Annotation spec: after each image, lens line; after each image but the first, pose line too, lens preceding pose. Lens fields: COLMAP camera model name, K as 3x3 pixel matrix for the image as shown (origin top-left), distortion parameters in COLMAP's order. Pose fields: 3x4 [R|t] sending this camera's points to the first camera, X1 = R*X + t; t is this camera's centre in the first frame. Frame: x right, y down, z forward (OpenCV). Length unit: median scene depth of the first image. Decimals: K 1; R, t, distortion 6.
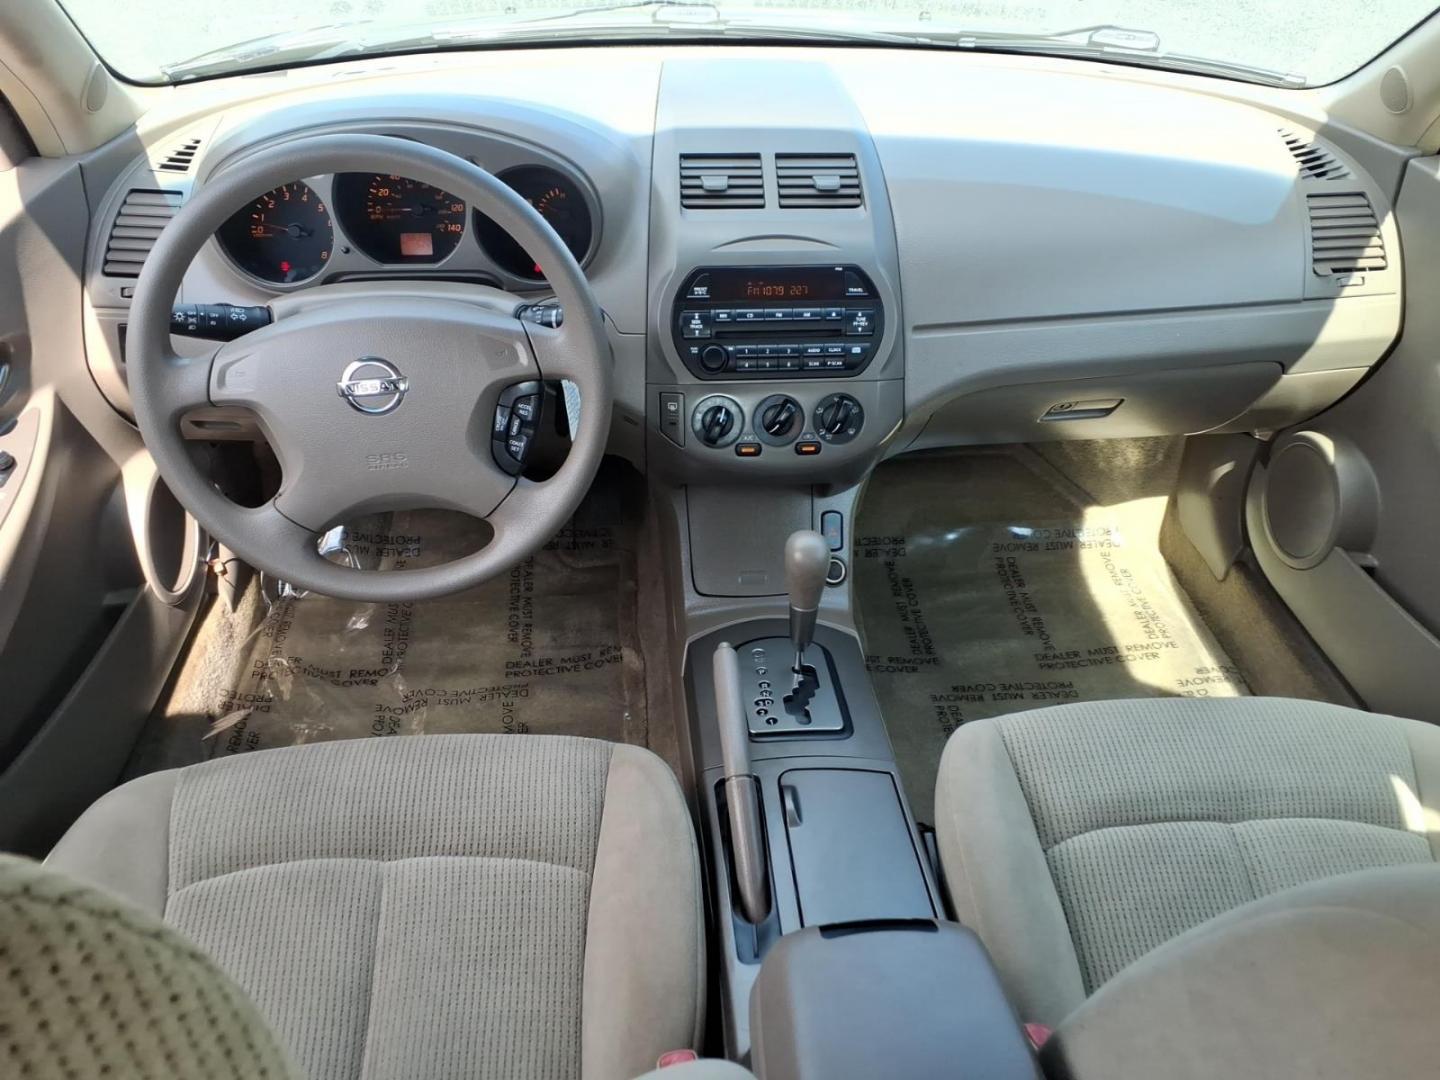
lens RADIAL K [[1125.2, 0, 725.4], [0, 1125.2, 545.7], [0, 0, 1]] dist [0.063637, -0.081016]
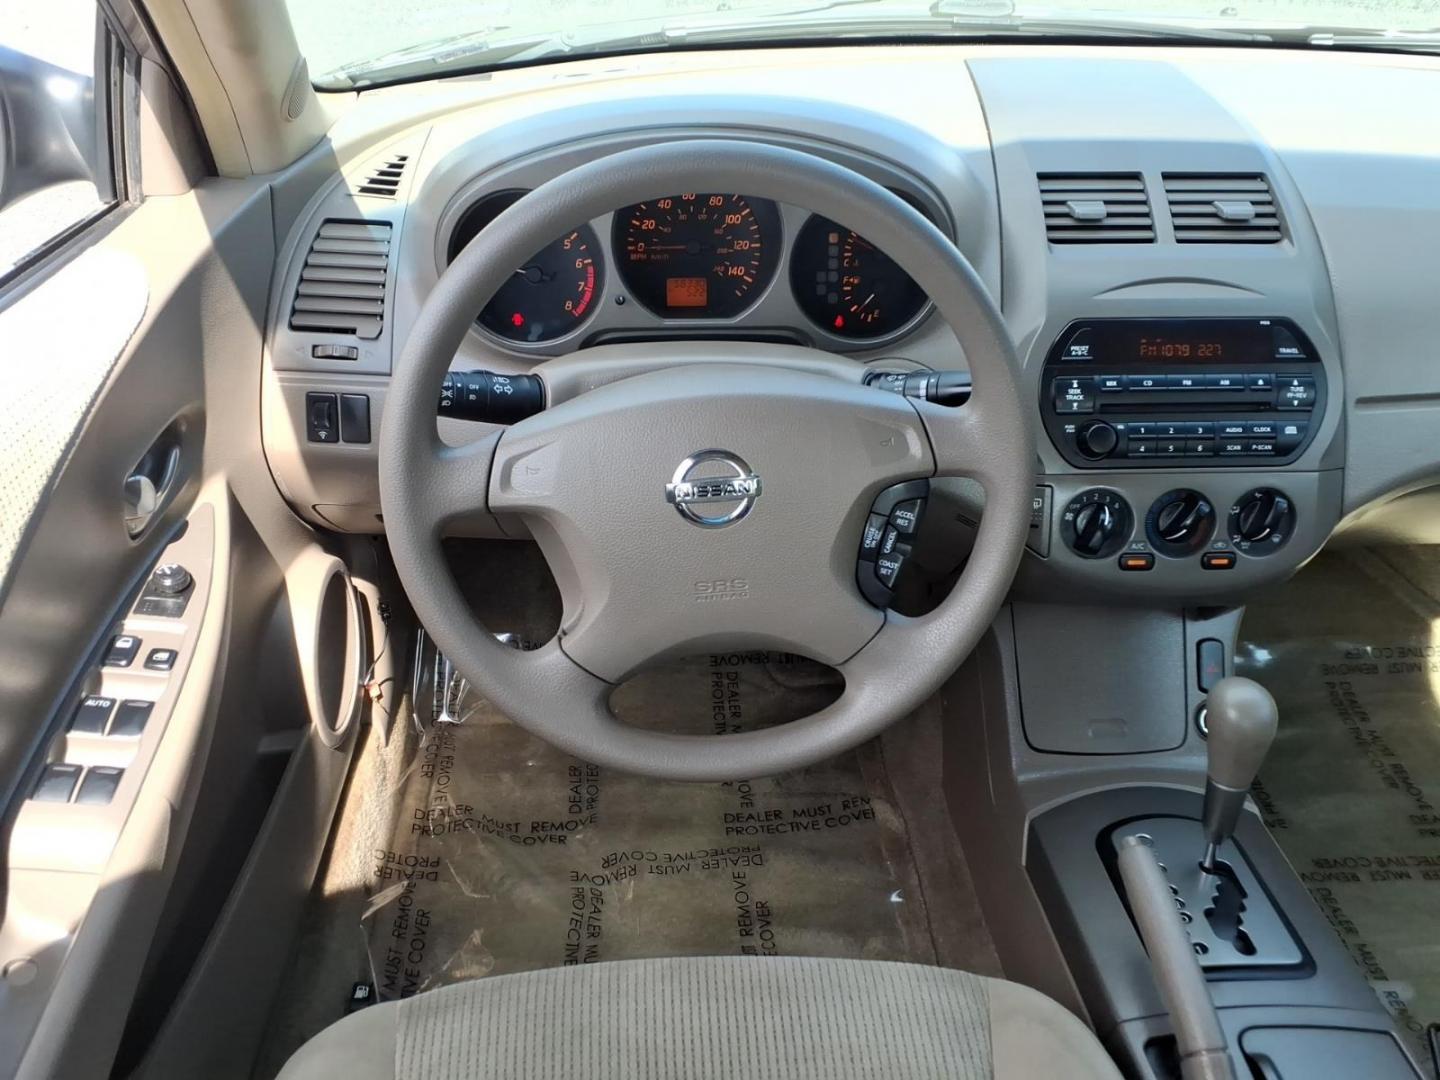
lens RADIAL K [[1232.1, 0, 727.9], [0, 1232.1, 543.3], [0, 0, 1]] dist [0.040580, -0.026524]
pose [[0.999522, 0.010270, -0.029175, -0.223437], [-0.011811, 0.998516, -0.053170, -0.051762], [0.028586, 0.053489, 0.998159, 0.180010]]
